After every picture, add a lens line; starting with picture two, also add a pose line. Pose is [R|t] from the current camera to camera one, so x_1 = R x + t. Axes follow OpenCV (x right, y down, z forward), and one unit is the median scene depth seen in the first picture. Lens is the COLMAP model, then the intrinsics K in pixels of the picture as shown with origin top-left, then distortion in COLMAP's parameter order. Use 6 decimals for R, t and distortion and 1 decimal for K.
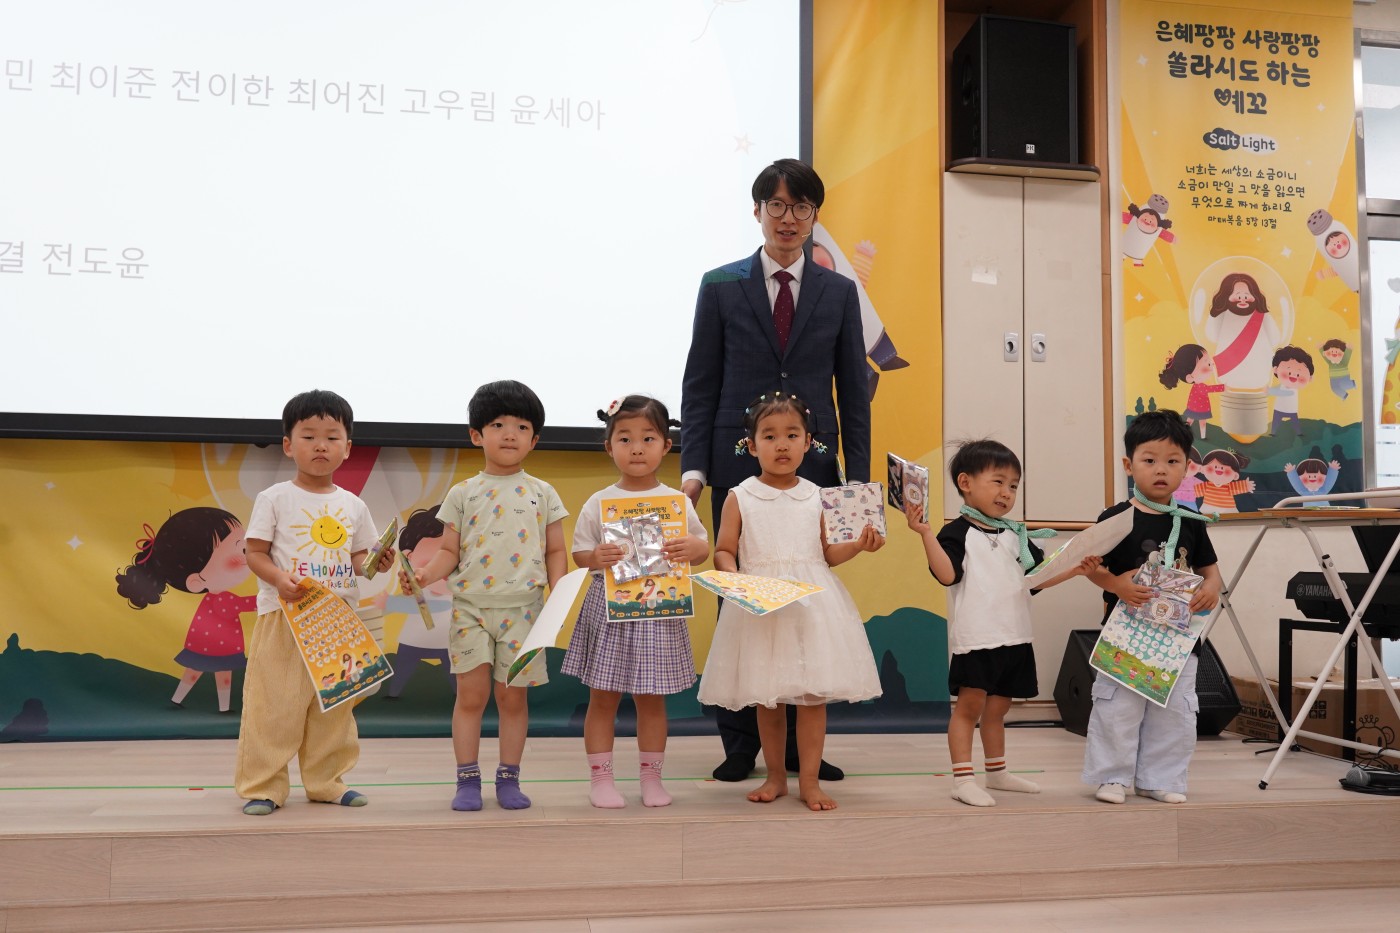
lens RADIAL K [[1240.0, 0, 705.7], [0, 1240.0, 466.9], [0, 0, 1]] dist [-0.004338, 0.010183]
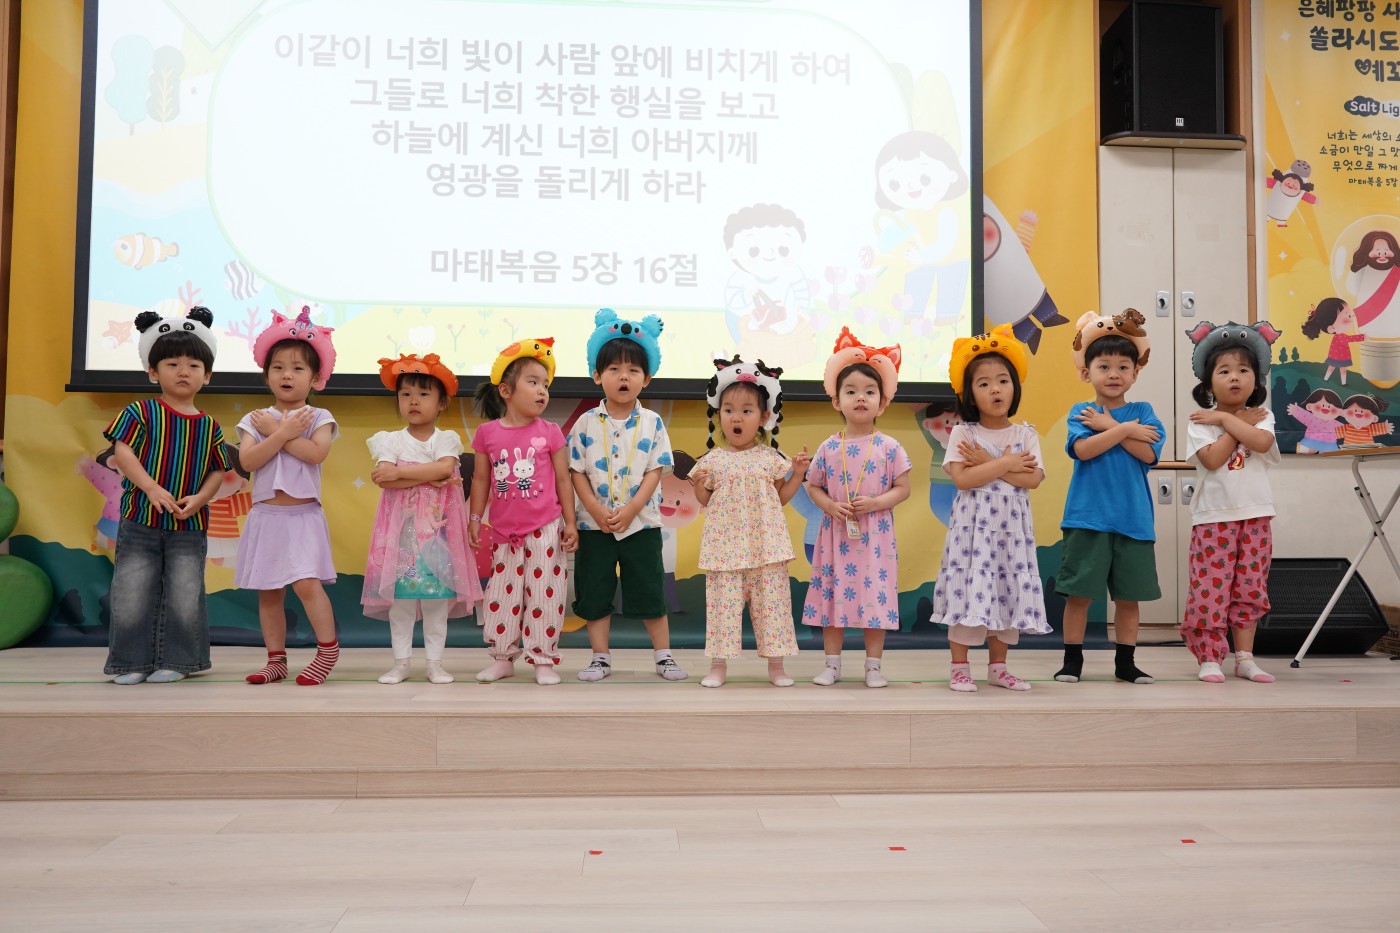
lens RADIAL K [[1095.4, 0, 700.0], [0, 1095.4, 466.5], [0, 0, 1]] dist [-0.009961, 0.012244]
pose [[0.994908, -0.007453, -0.100507, -0.066266], [0.010336, 0.999549, 0.028191, 0.016576], [0.100252, -0.029086, 0.994537, -0.012931]]
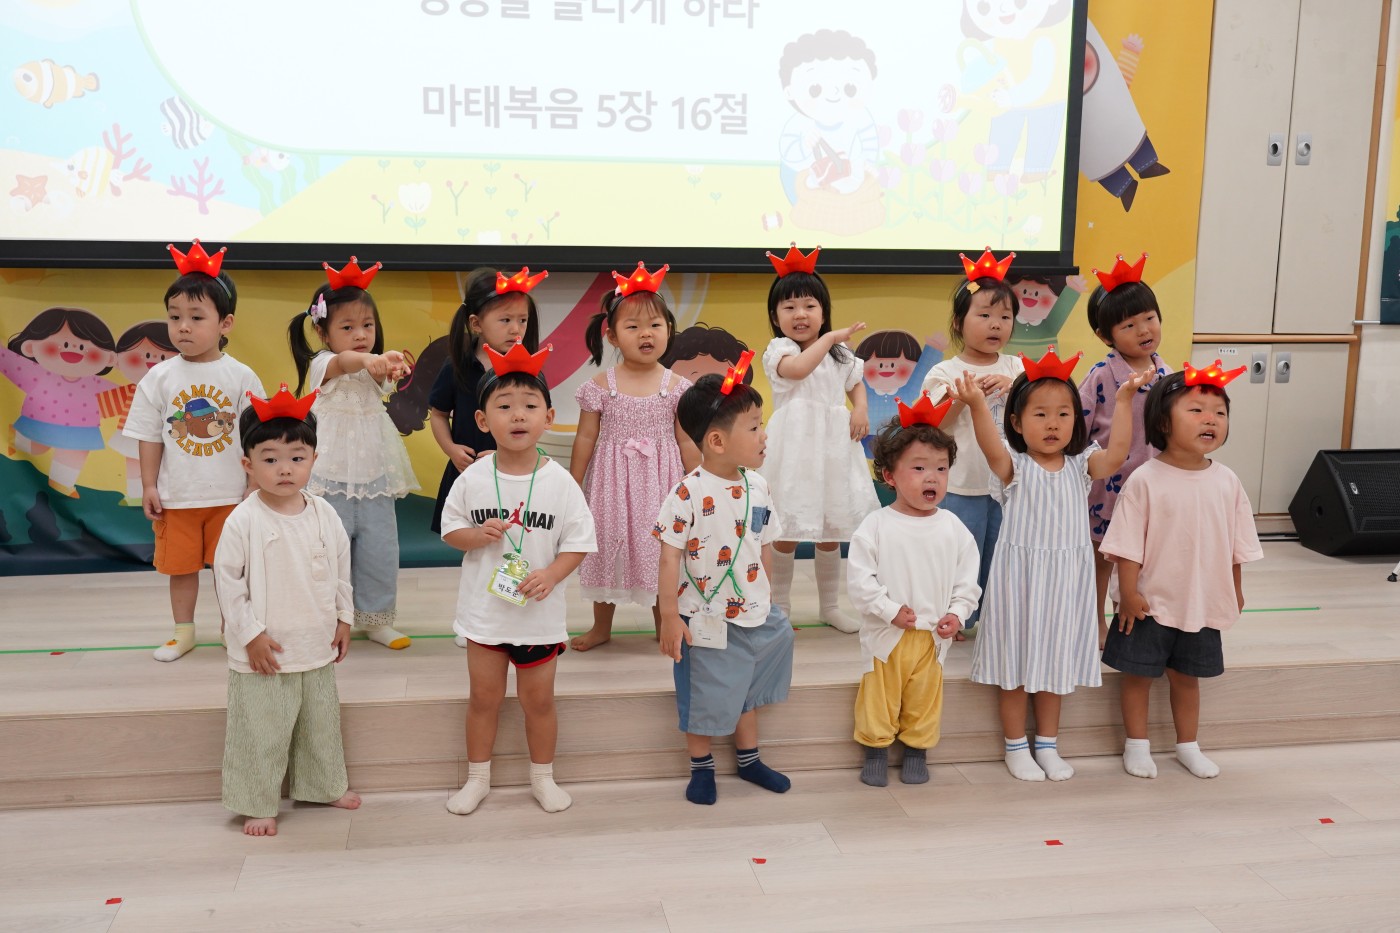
lens RADIAL K [[1414.7, 0, 695.5], [0, 1414.7, 461.0], [0, 0, 1]] dist [0.006395, -0.002185]
pose [[0.999992, 0.003710, 0.001586, -0.195035], [-0.003977, 0.972596, 0.232469, -0.114852], [-0.000680, -0.232474, 0.972602, -0.101435]]
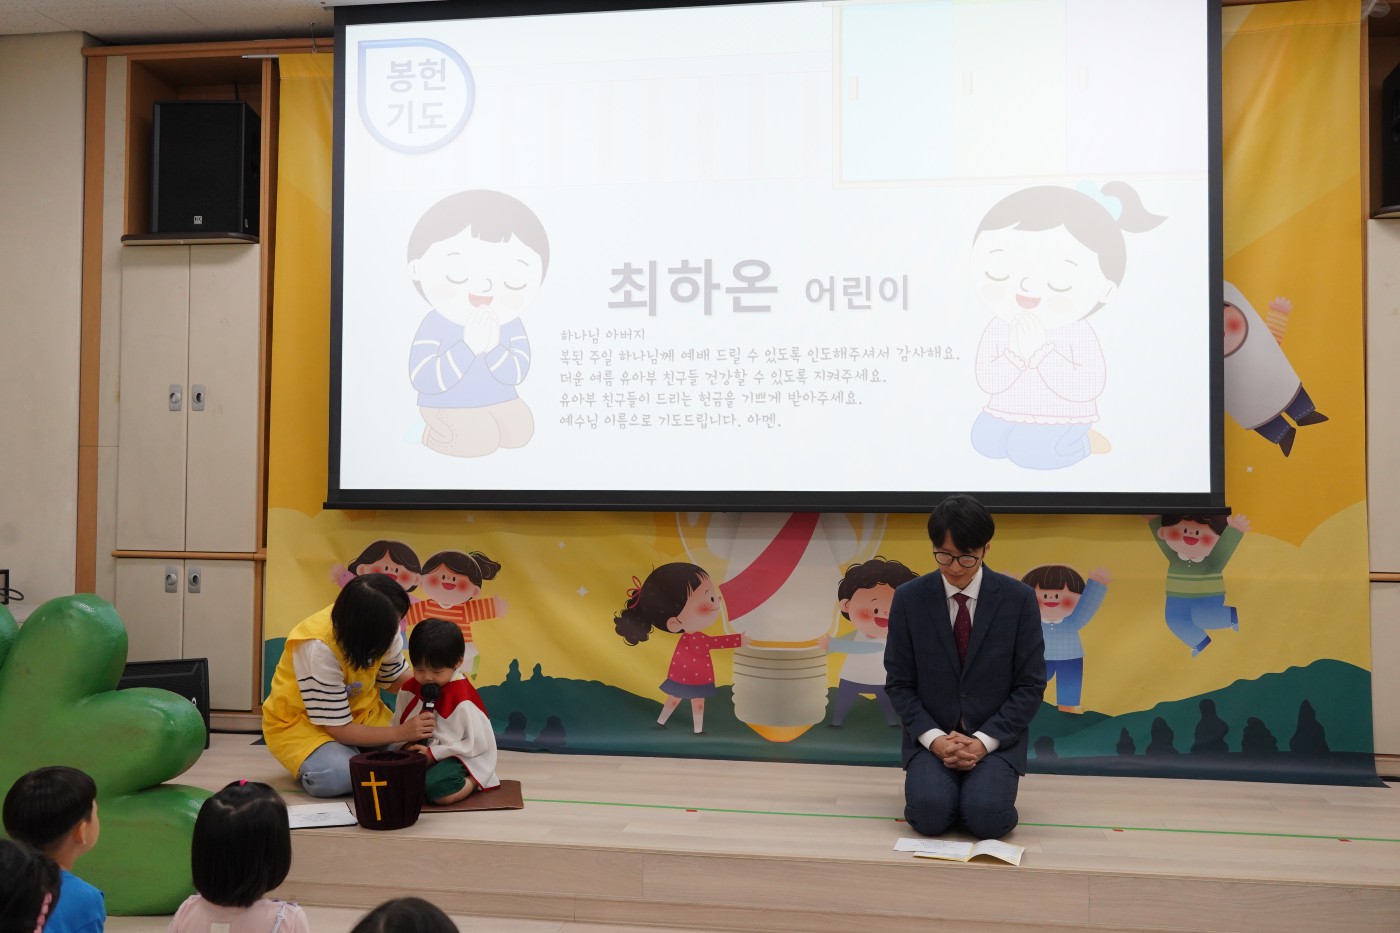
lens RADIAL K [[1328.6, 0, 706.2], [0, 1328.6, 462.6], [0, 0, 1]] dist [-0.003544, 0.021148]
pose [[0.948465, -0.012285, -0.316642, 0.025428], [0.025876, 0.998914, 0.038754, -0.099620], [0.315822, -0.044950, 0.947753, -0.180689]]
